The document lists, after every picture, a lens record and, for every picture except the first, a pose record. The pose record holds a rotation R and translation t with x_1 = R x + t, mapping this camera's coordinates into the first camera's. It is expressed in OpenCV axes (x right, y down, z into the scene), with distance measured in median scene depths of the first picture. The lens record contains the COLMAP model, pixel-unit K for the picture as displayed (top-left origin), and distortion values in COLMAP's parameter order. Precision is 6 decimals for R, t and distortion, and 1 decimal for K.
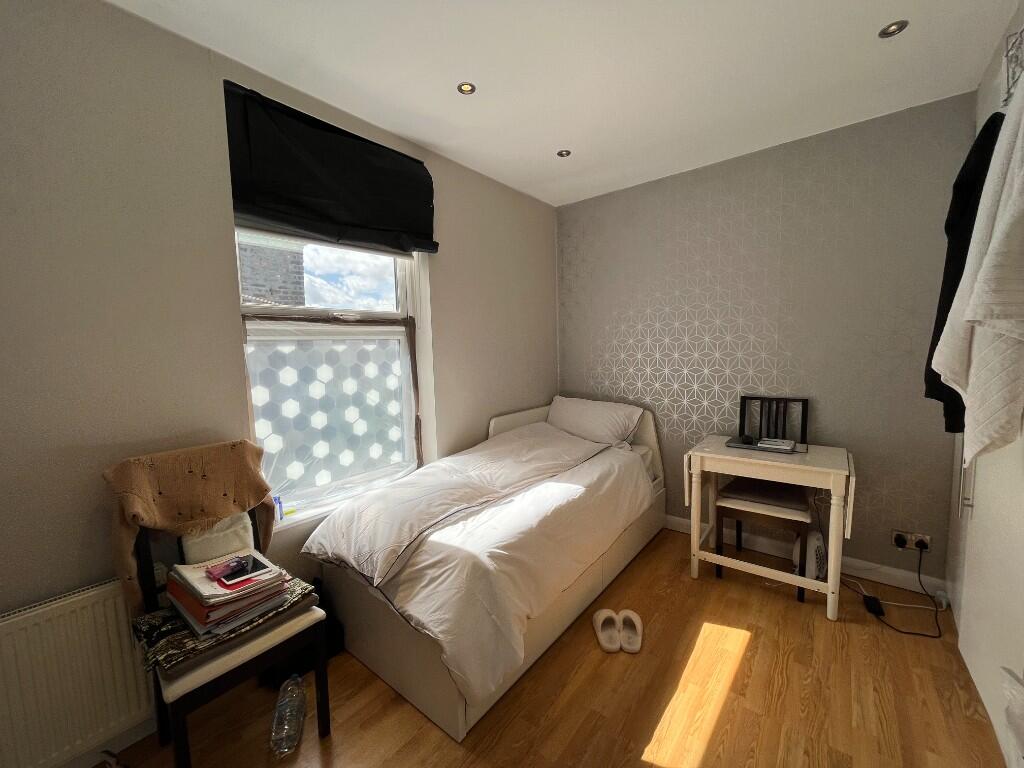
lens RADIAL K [[411.3, 0, 513.0], [0, 411.3, 386.7], [0, 0, 1]] dist [-0.002956, -0.000087]
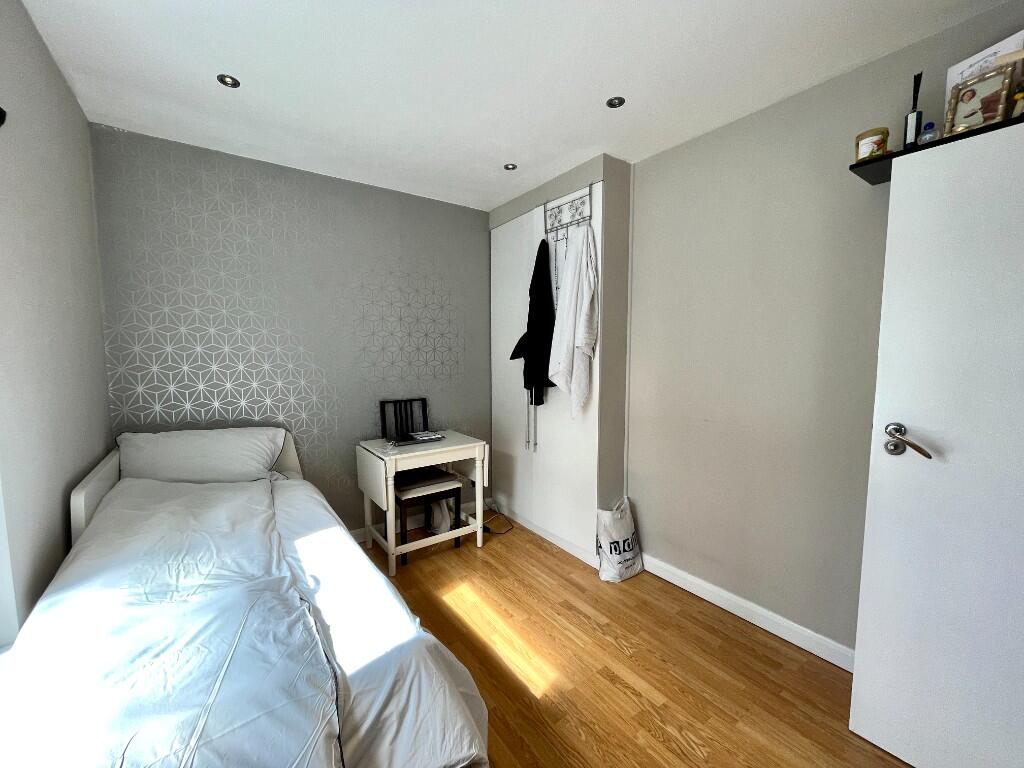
lens RADIAL K [[411.3, 0, 508.5], [0, 411.3, 386.0], [0, 0, 1]] dist [-0.002956, -0.000087]
pose [[0.272099, -0.058482, 0.960490, -0.570098], [0.083097, 0.995851, 0.037094, -0.042264], [-0.958675, 0.069720, 0.275830, 0.481408]]
